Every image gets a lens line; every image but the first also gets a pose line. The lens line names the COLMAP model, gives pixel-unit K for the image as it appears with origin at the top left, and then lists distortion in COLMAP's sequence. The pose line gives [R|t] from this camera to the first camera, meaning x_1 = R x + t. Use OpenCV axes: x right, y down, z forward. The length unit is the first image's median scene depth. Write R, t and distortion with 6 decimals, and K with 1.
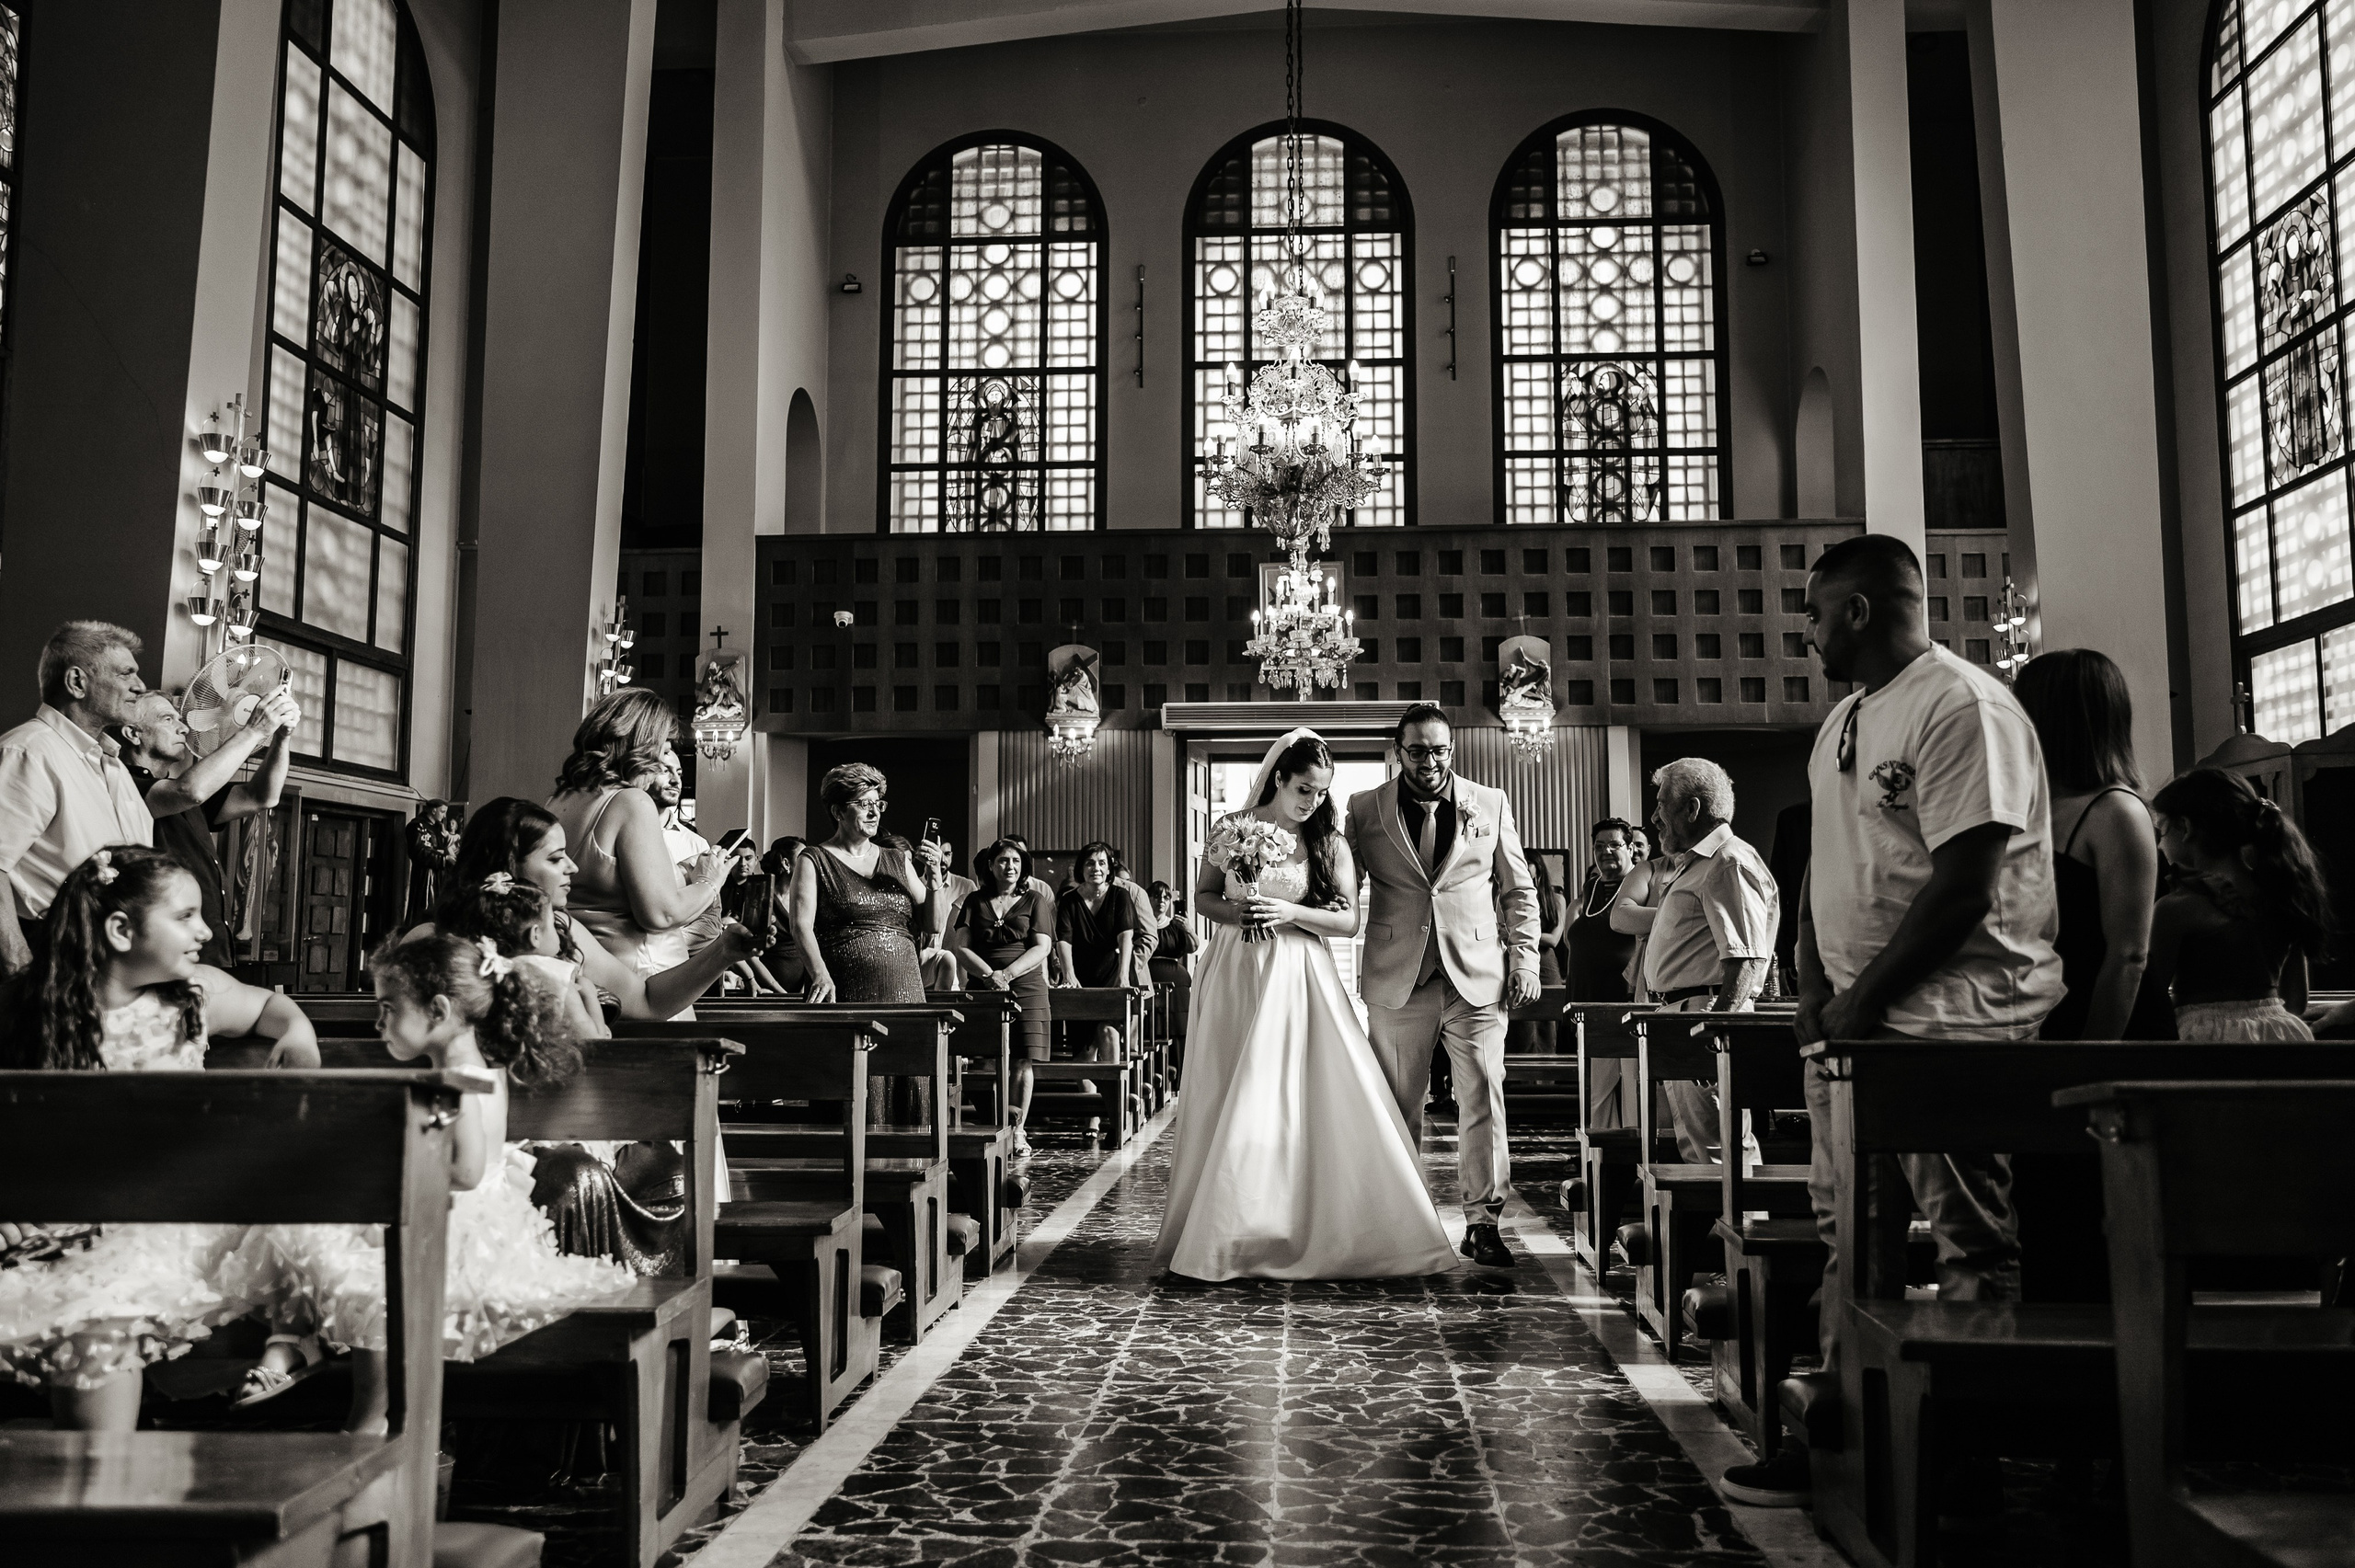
lens RADIAL K [[1876.7, 0, 1184.4], [0, 1876.7, 793.9], [0, 0, 1]] dist [-0.016390, 0.010737]
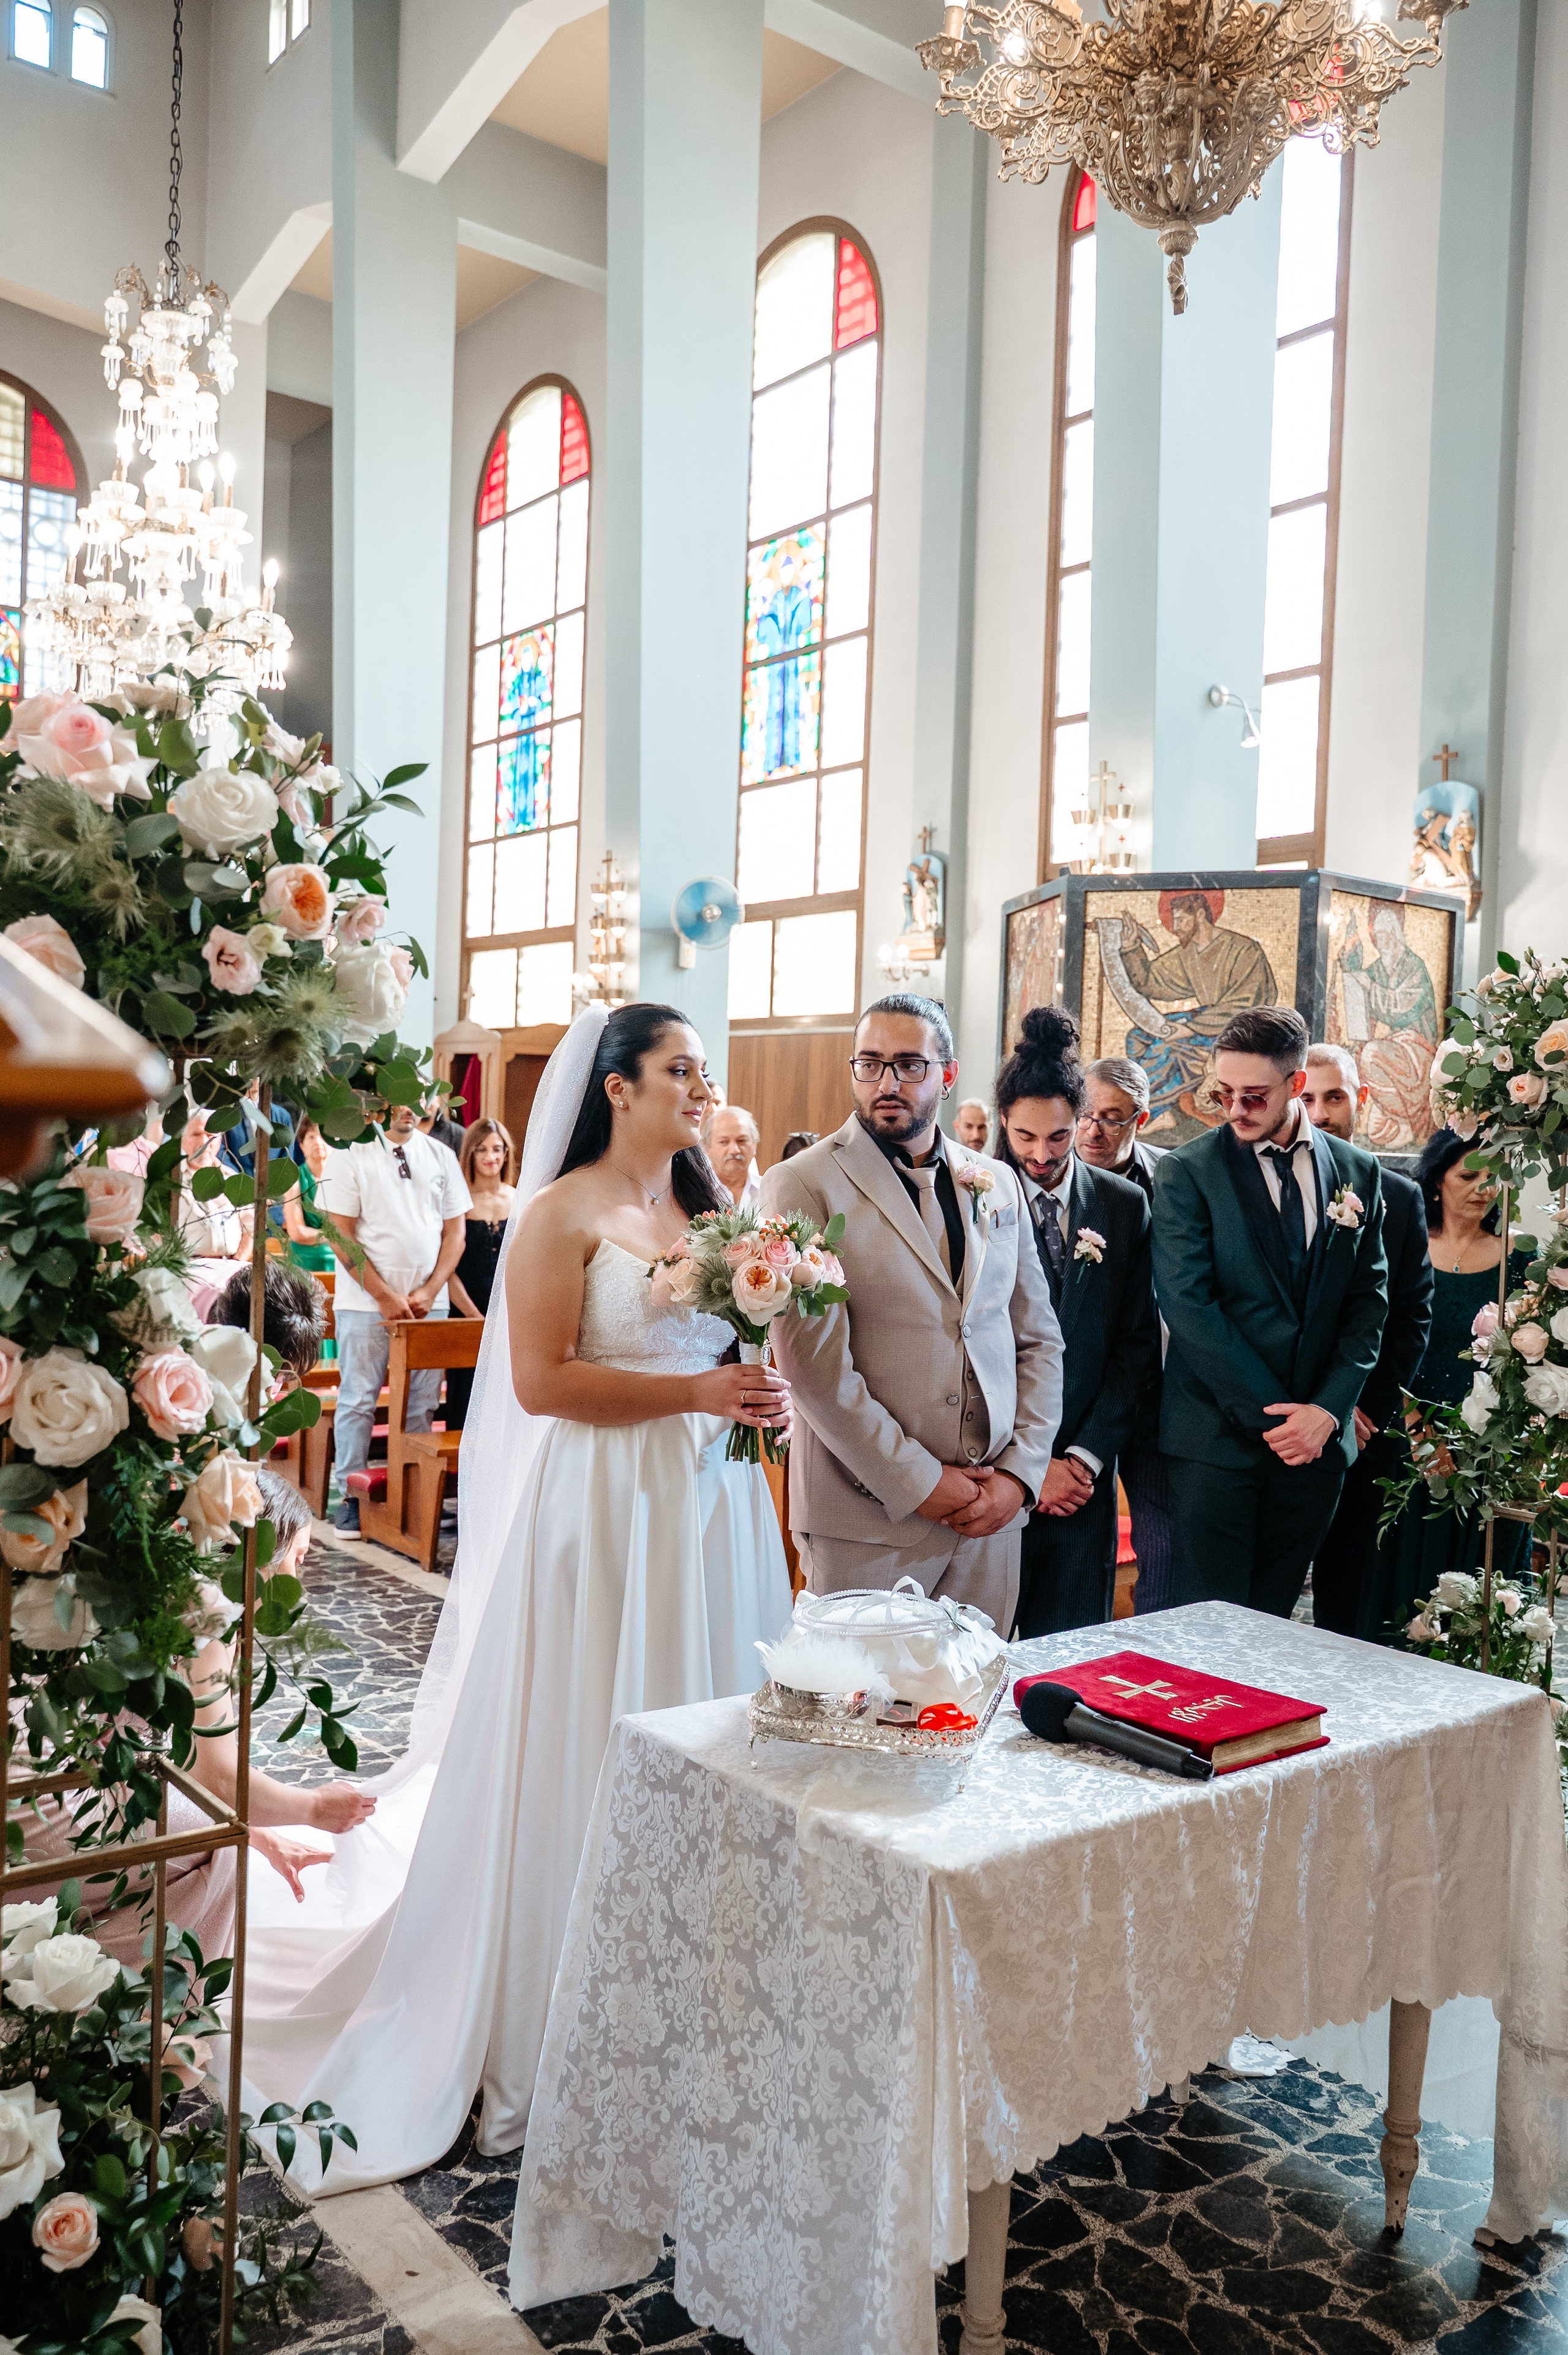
lens RADIAL K [[1877.4, 0, 772.1], [0, 1877.4, 1177.3], [0, 0, 1]] dist [-0.013953, 0.006205]
pose [[0.755745, 0.011967, 0.654757, -0.130839], [-0.095866, 0.991084, 0.092538, -0.047934], [-0.647812, -0.132704, 0.750153, -0.157260]]
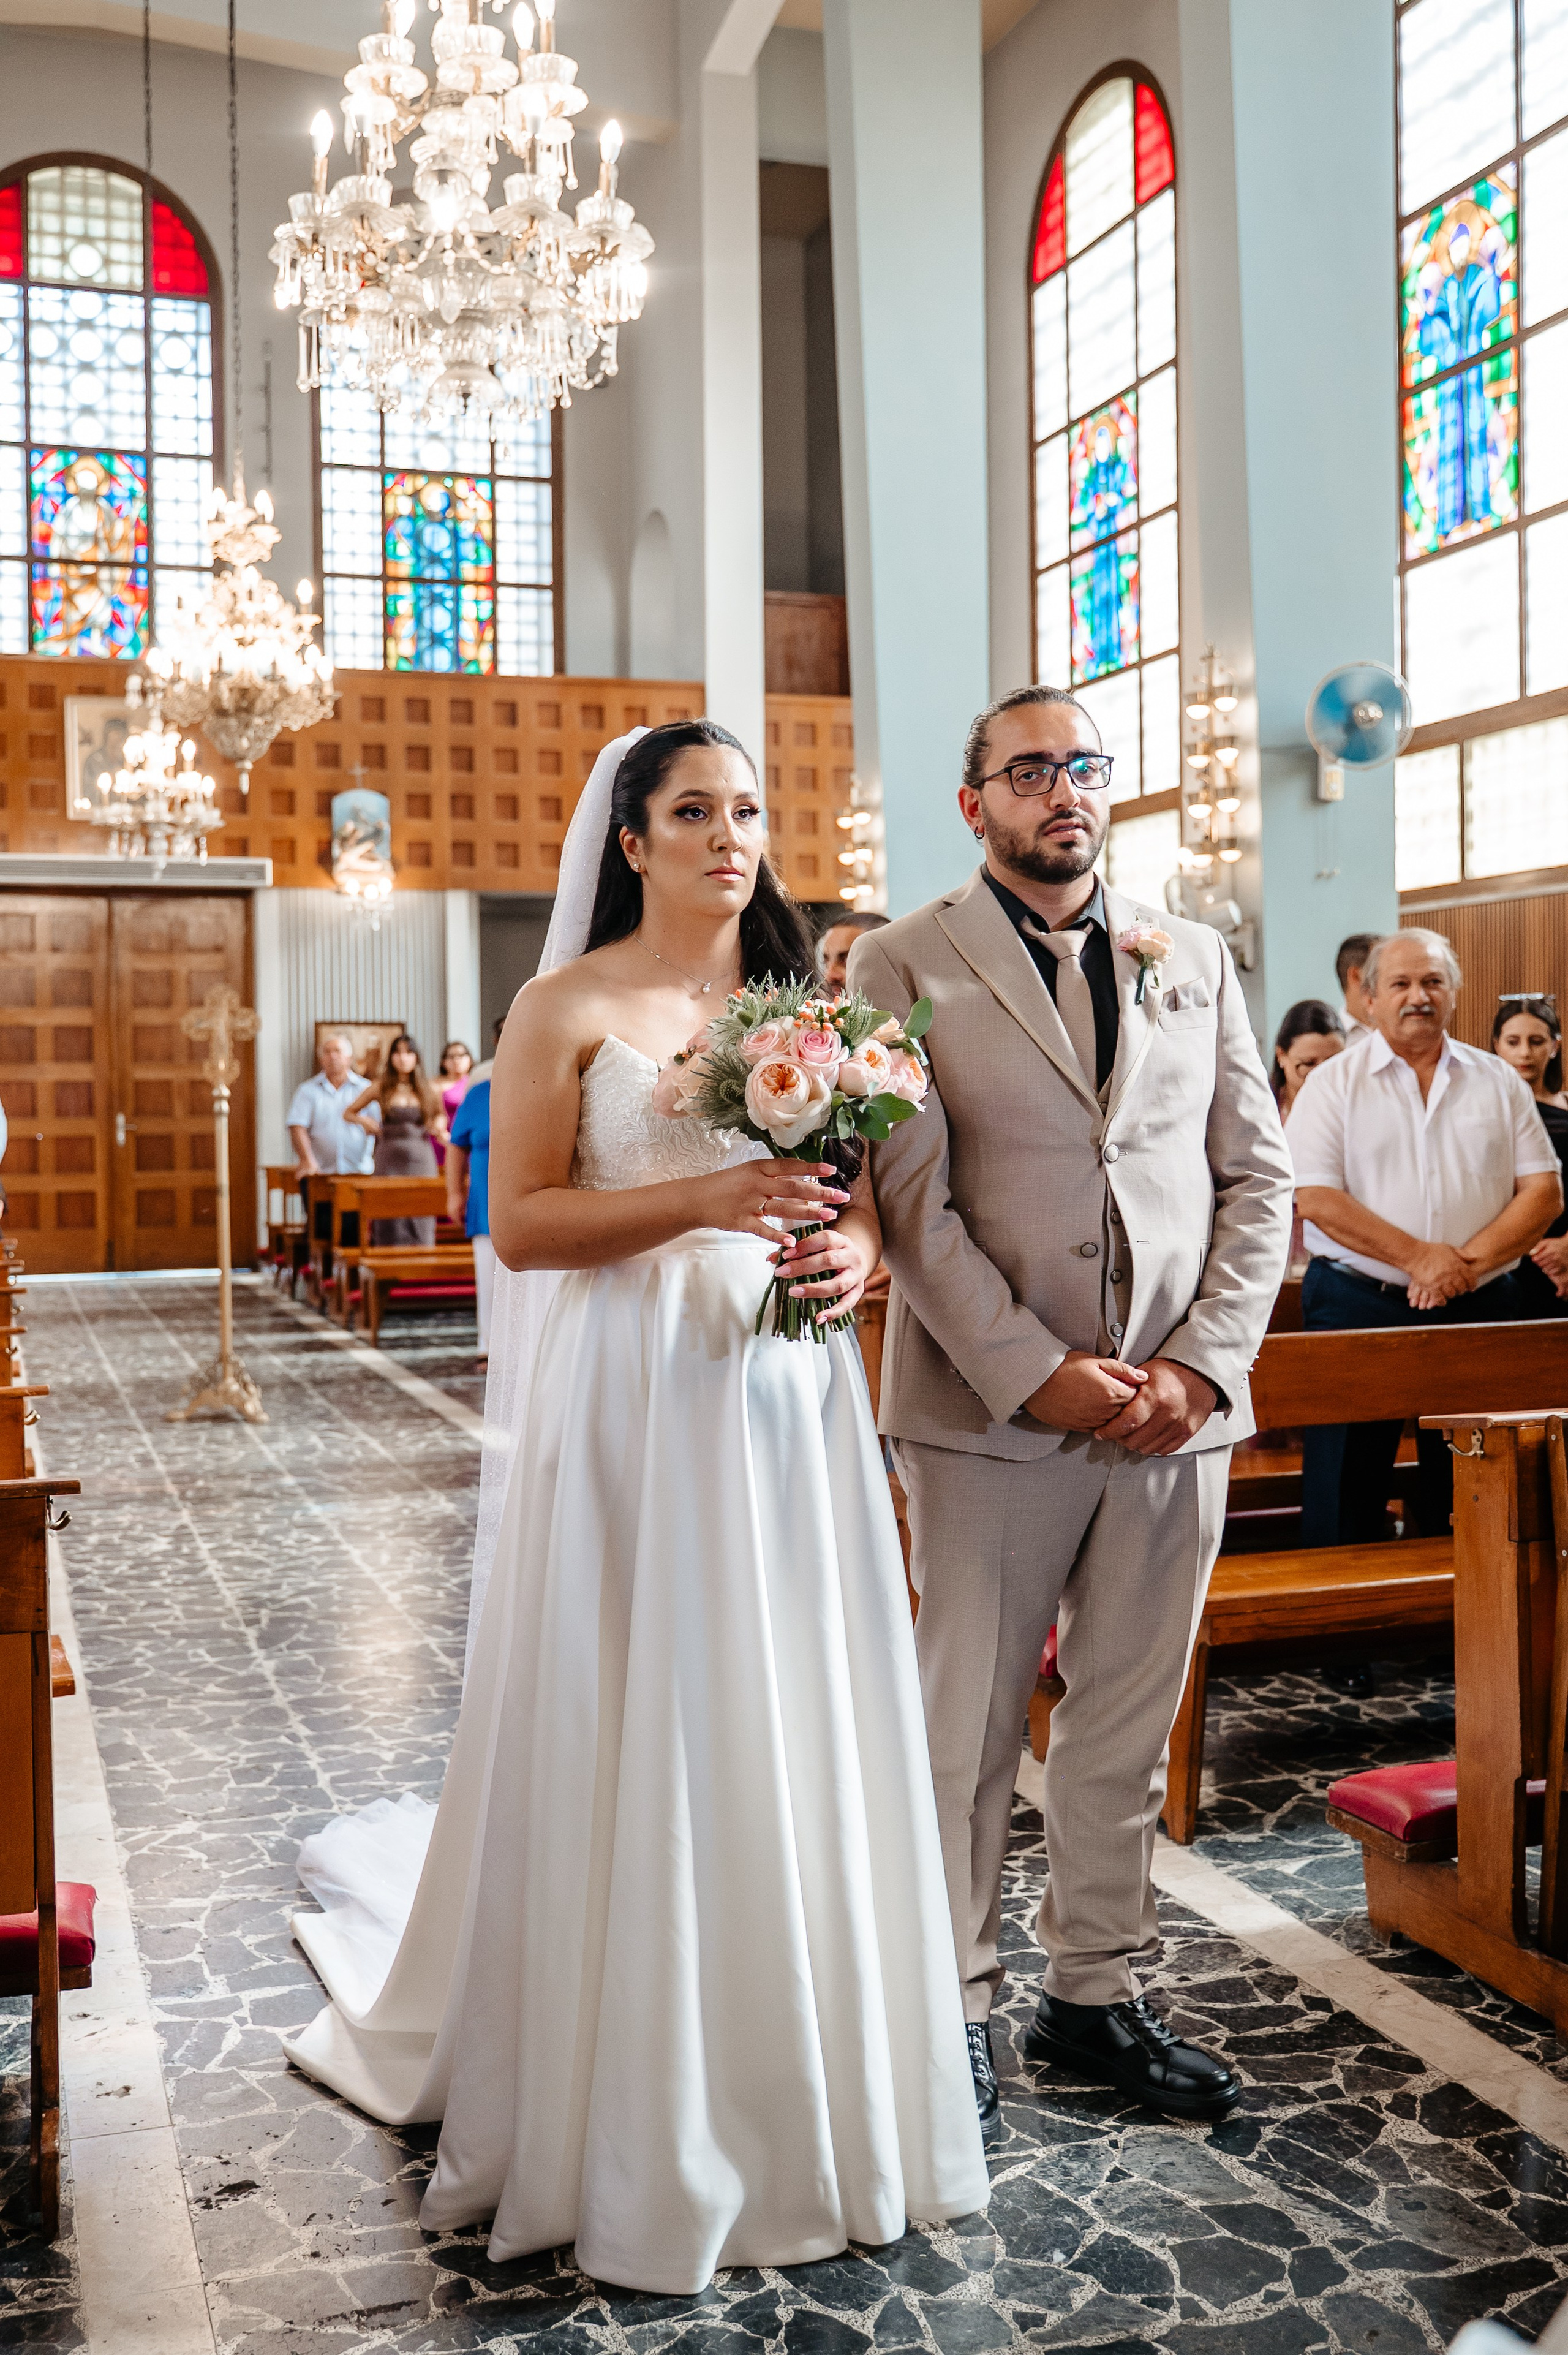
lens RADIAL K [[2242.2, 0, 663.9], [0, 2242.2, 1169.4], [0, 0, 1]] dist [-0.032007, 0.017418]
pose [[0.933484, -0.021730, 0.357961, -0.067948], [-0.021767, 0.992889, 0.117037, -0.026921], [-0.357959, -0.117044, 0.926373, -0.086204]]
